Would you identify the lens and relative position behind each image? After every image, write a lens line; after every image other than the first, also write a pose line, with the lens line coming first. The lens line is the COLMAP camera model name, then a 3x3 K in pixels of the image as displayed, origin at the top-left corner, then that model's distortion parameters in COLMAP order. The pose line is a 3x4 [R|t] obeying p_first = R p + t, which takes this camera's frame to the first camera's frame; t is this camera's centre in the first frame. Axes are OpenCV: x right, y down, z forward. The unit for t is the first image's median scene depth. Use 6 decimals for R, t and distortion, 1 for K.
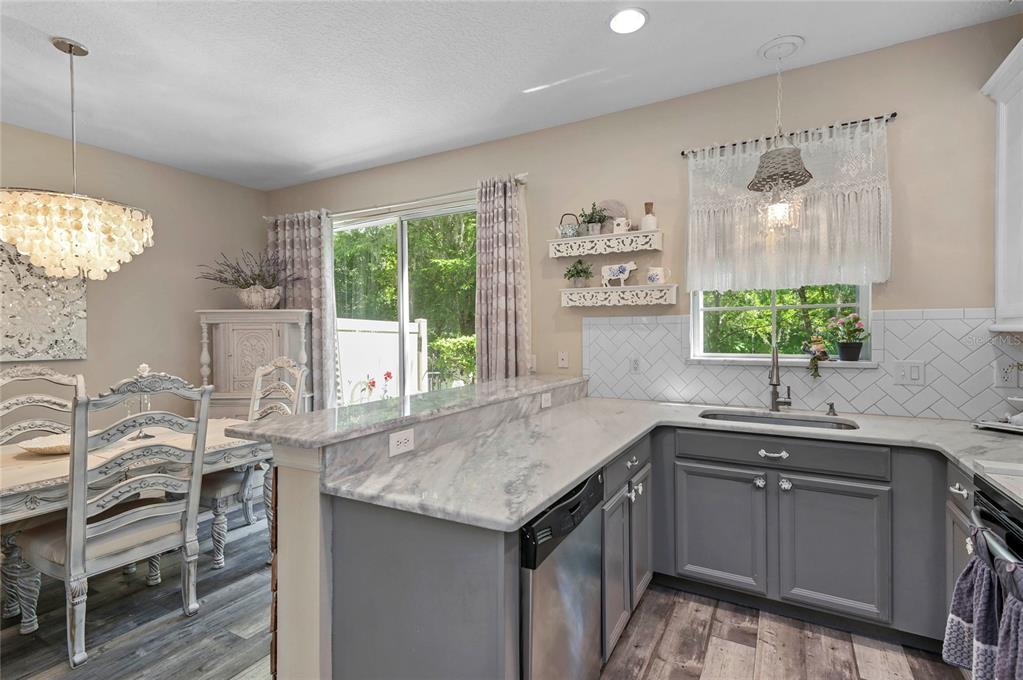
lens RADIAL K [[491.2, 0, 512.3], [0, 491.2, 337.7], [0, 0, 1]] dist [0.024107, -0.003927]
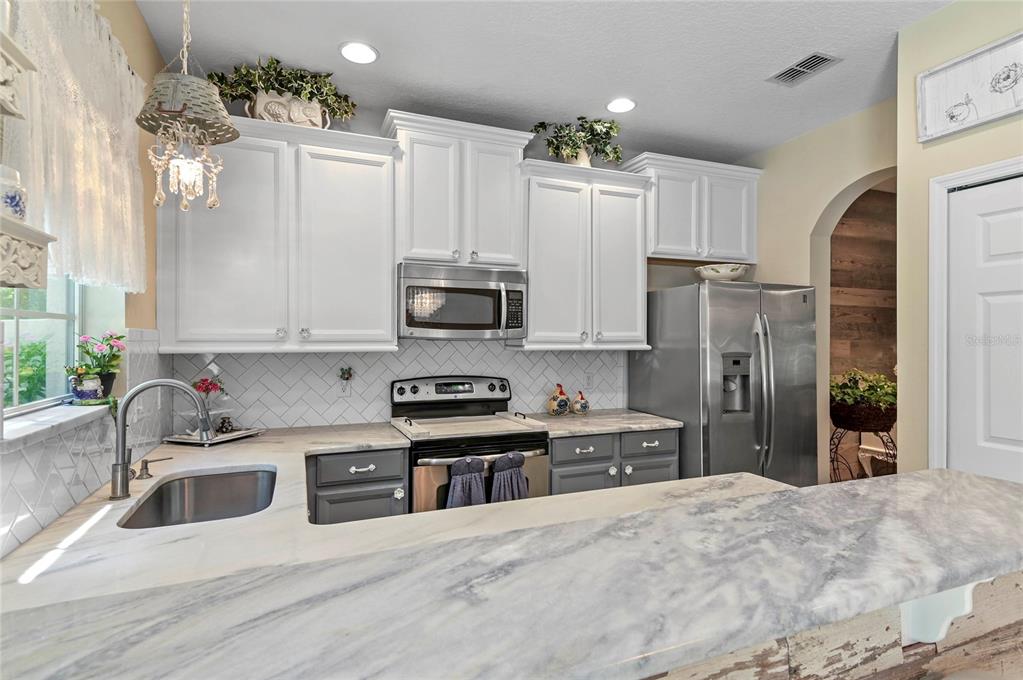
lens RADIAL K [[514.8, 0, 509.9], [0, 514.8, 341.1], [0, 0, 1]] dist [0.018299, -0.005338]
pose [[-0.776939, 0.005567, 0.629551, -0.176542], [0.012361, 0.999903, 0.006414, -0.027352], [-0.629454, 0.012765, -0.776933, 1.049174]]
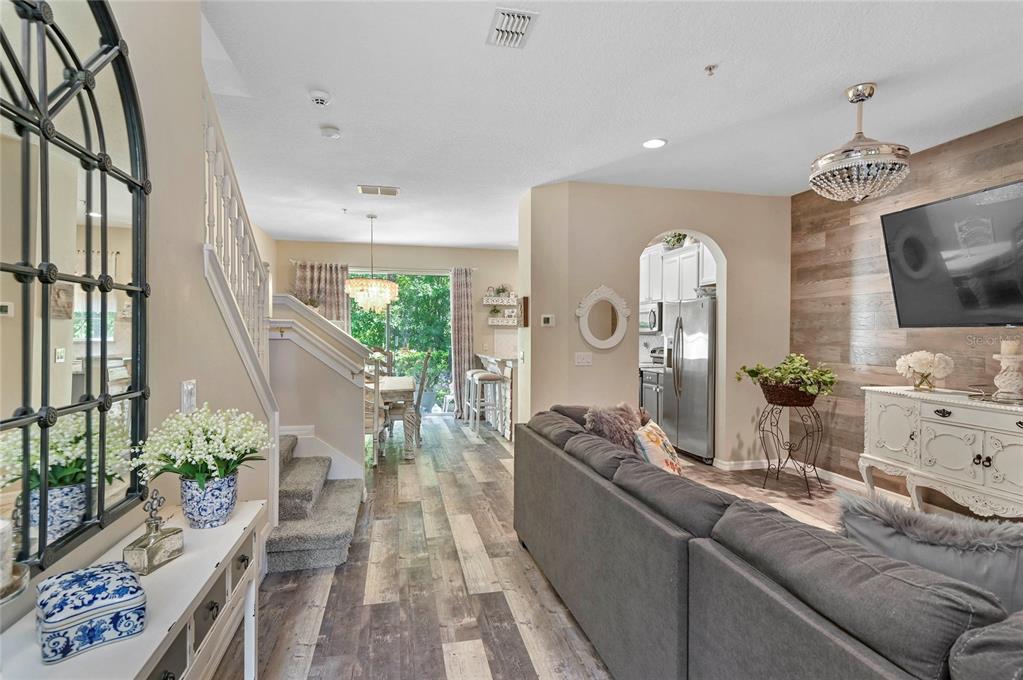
lens RADIAL K [[514.8, 0, 516.2], [0, 514.8, 342.9], [0, 0, 1]] dist [0.018299, -0.005338]
pose [[0.742794, 0.000291, 0.669520, -1.645287], [-0.001473, 0.999998, 0.001200, 0.025582], [-0.669518, -0.001878, 0.742793, -1.080456]]
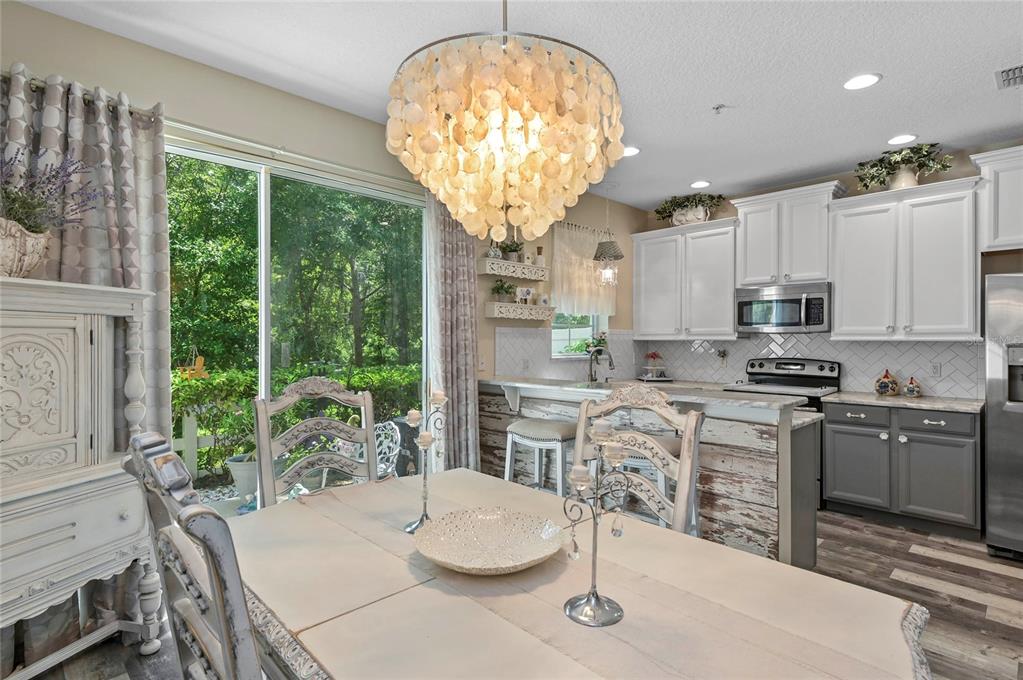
lens RADIAL K [[514.8, 0, 507.5], [0, 514.8, 337.4], [0, 0, 1]] dist [0.018299, -0.005338]
pose [[0.280131, 0.009918, 0.959910, -1.145479], [0.007537, 0.999893, -0.012531, 0.000014], [-0.959932, 0.010745, 0.280027, 0.684956]]
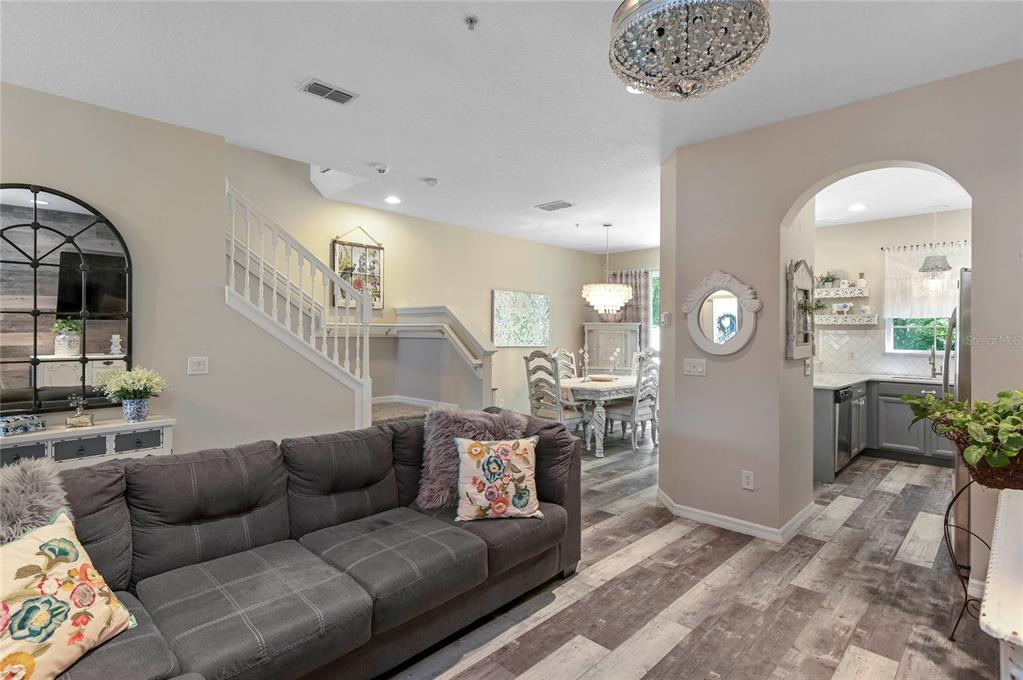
lens RADIAL K [[514.8, 0, 508.5], [0, 514.8, 332.3], [0, 0, 1]] dist [0.018299, -0.005338]
pose [[0.965126, 0.014366, -0.261391, -0.540947], [-0.018297, 0.999753, -0.012612, 0.016044], [0.261145, 0.016955, 0.965151, -1.368054]]
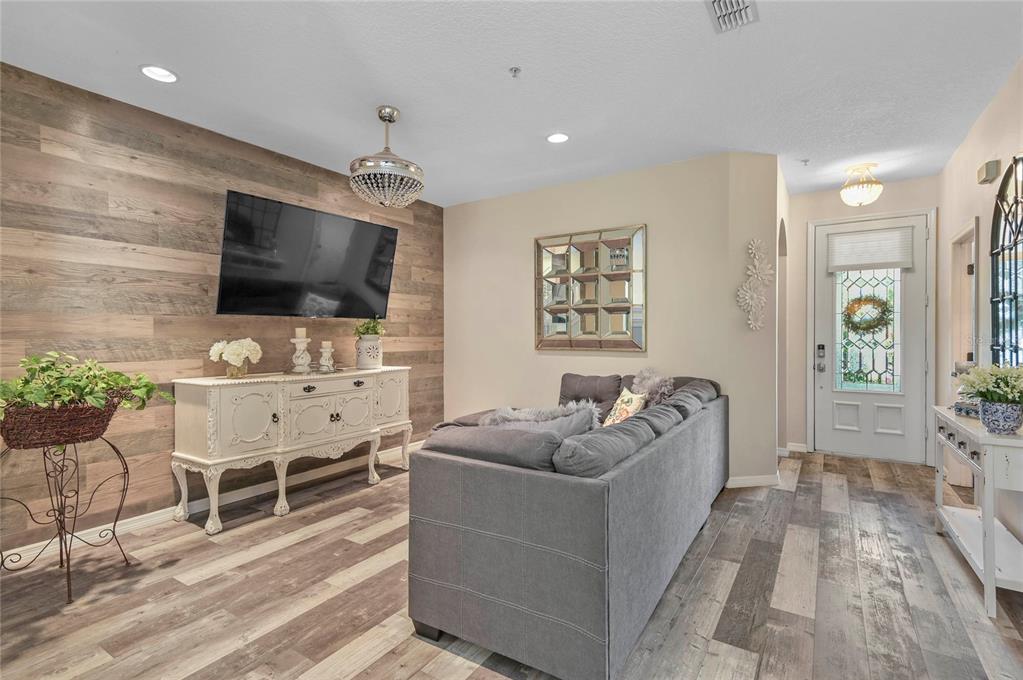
lens RADIAL K [[491.2, 0, 501.8], [0, 491.2, 335.2], [0, 0, 1]] dist [0.024107, -0.003927]
pose [[-0.996698, 0.008864, 0.080713, -0.845704], [0.010358, 0.999782, 0.018106, 0.022382], [-0.080535, 0.018882, -0.996573, 0.277047]]
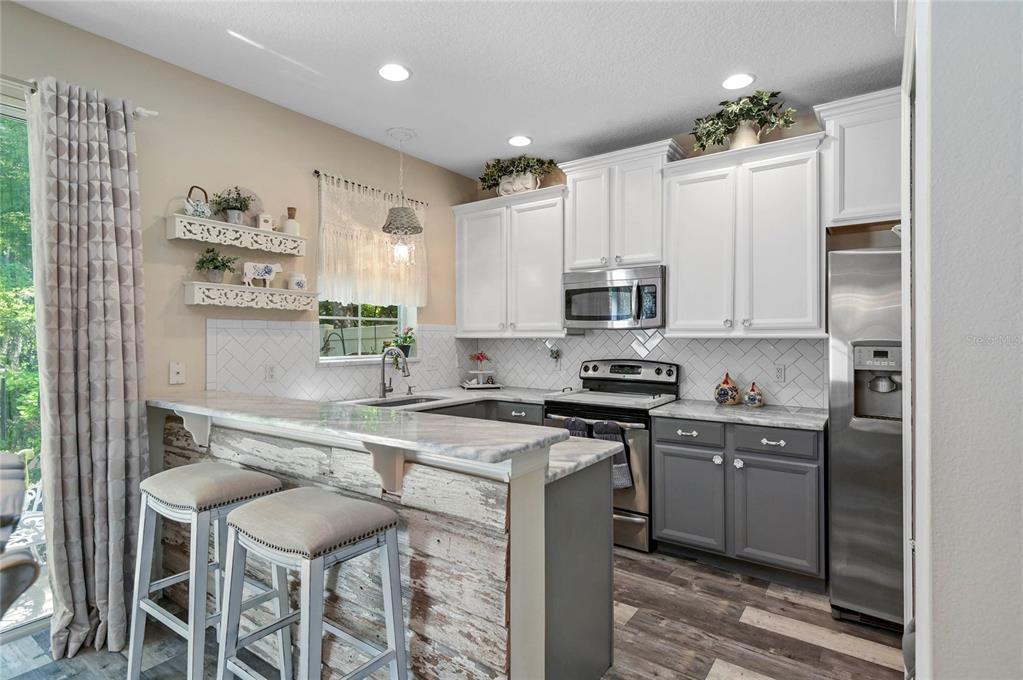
lens RADIAL K [[514.8, 0, 508.2], [0, 514.8, 335.5], [0, 0, 1]] dist [0.018299, -0.005338]
pose [[0.114056, 0.010155, 0.993422, -0.711649], [0.011231, 0.999871, -0.011510, 0.001578], [-0.993411, 0.012470, 0.113927, 0.450481]]
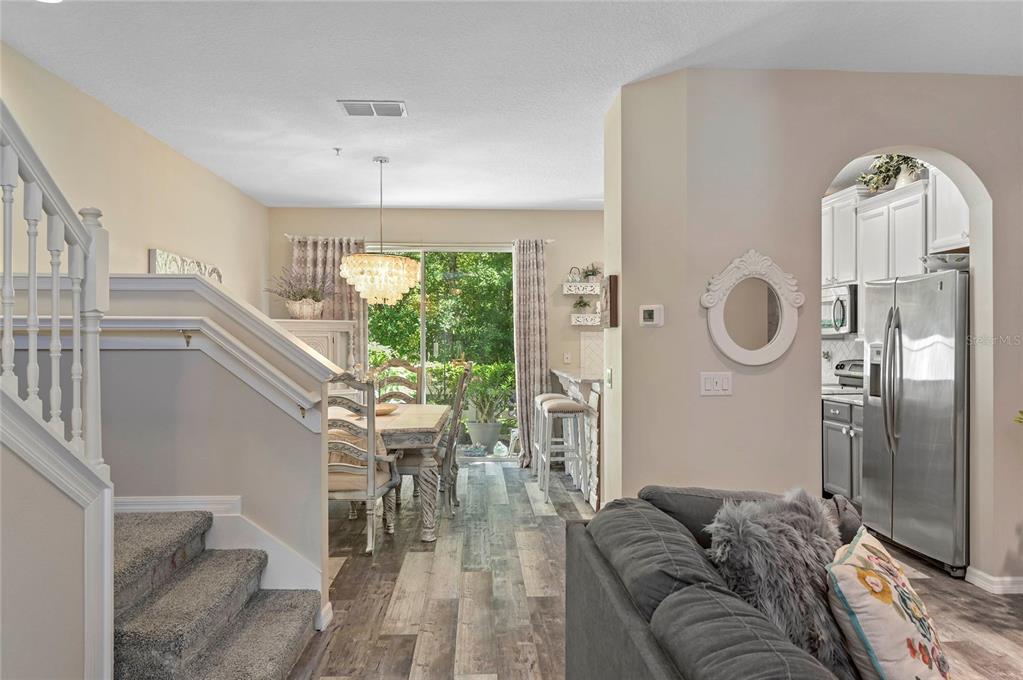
lens RADIAL K [[683.2, 0, 511.8], [0, 683.2, 339.8], [0, 0, 1]] dist [0.019165, -0.022911]
pose [[0.849151, 0.007329, 0.528099, -1.349881], [0.000261, 0.999898, -0.014297, 0.018628], [-0.528150, 0.012279, 0.849062, -0.856253]]
